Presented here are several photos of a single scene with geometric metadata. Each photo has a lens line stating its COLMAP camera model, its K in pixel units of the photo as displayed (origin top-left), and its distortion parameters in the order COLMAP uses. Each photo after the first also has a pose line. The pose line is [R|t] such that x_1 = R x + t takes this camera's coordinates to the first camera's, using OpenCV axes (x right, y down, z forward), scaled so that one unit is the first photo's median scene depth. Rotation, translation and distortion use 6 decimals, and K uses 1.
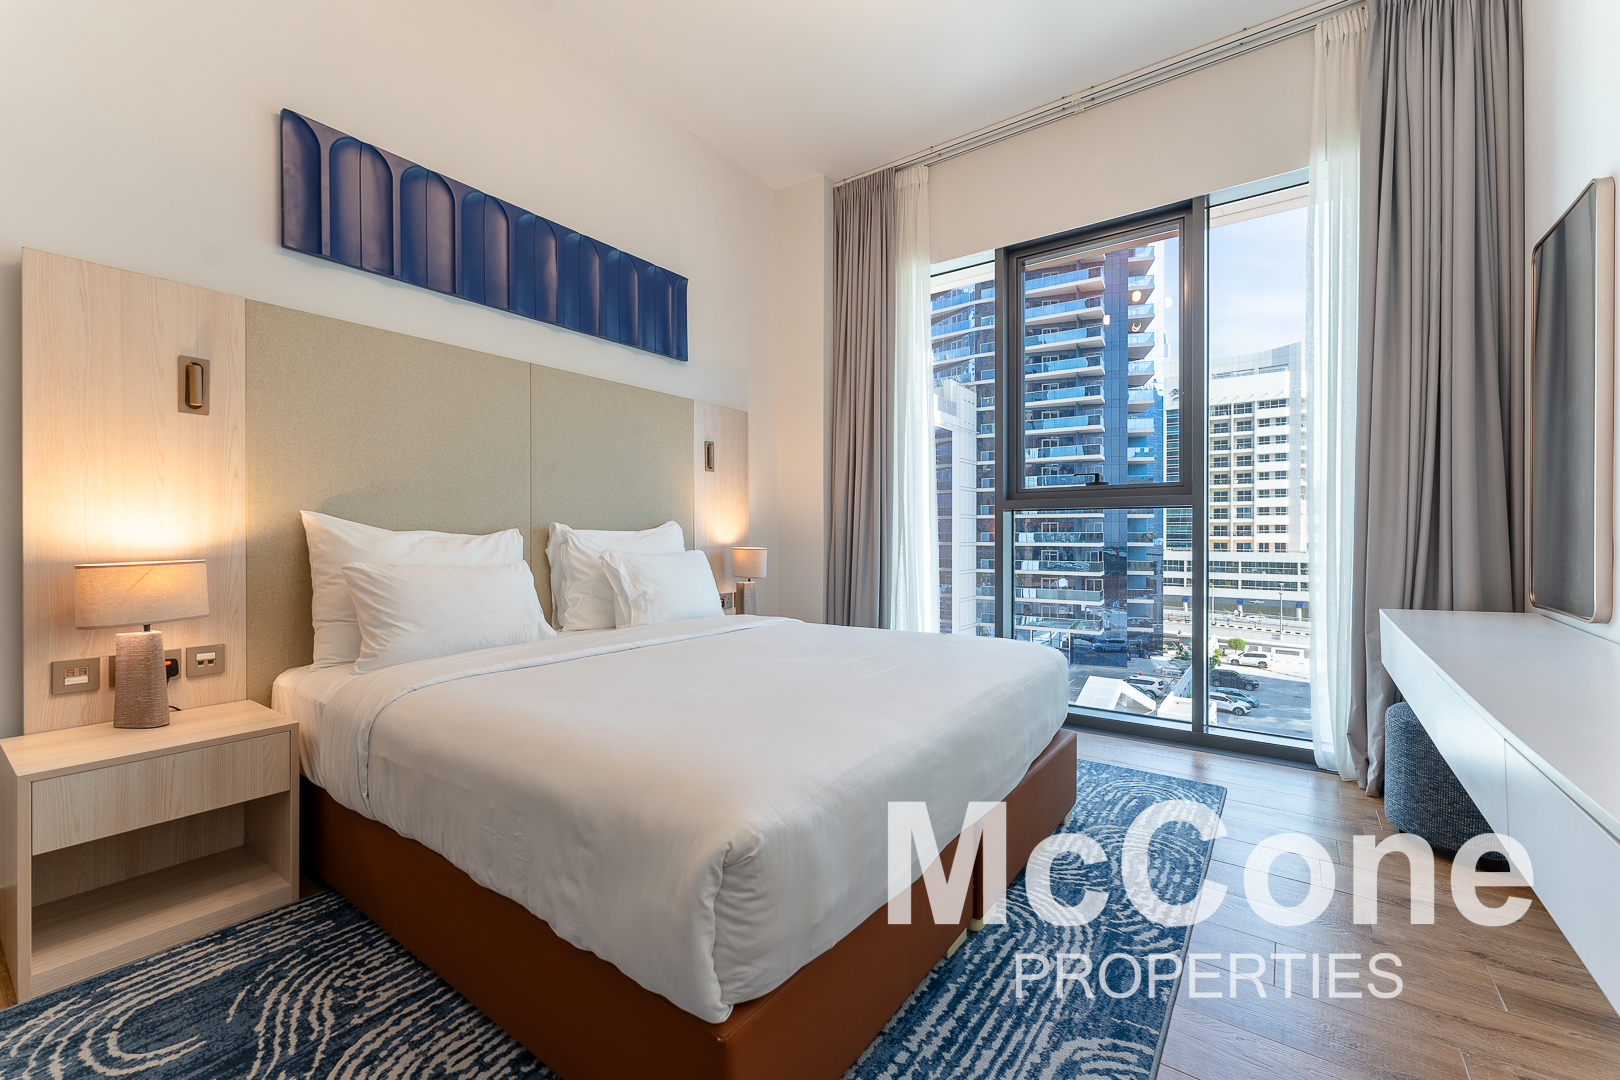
lens RADIAL K [[658.7, 0, 810.0], [0, 658.7, 540.0], [0, 0, 1]] dist [-0.001346, -0.000253]
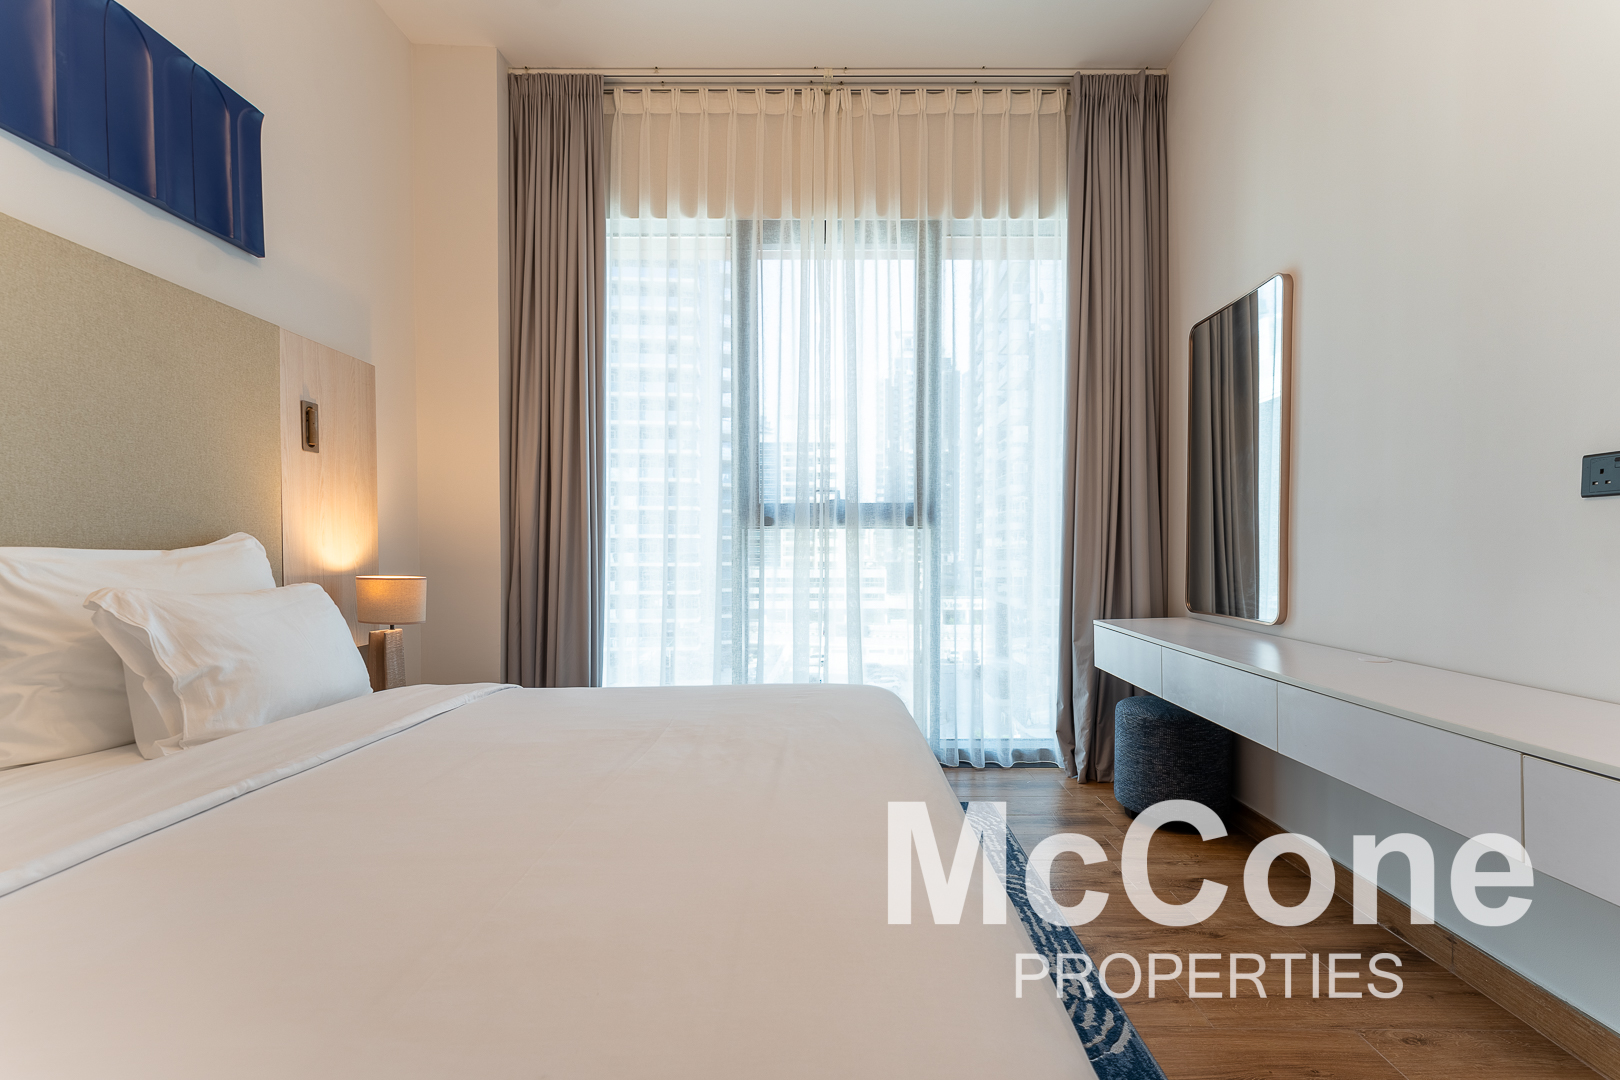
lens RADIAL K [[664.5, 0, 815.2], [0, 664.5, 561.7], [0, 0, 1]] dist [0.000753, 0.000280]
pose [[0.810912, -0.008916, 0.585100, -0.145240], [0.006722, 0.999960, 0.005921, -0.003733], [-0.585129, -0.000869, 0.810940, 0.251849]]
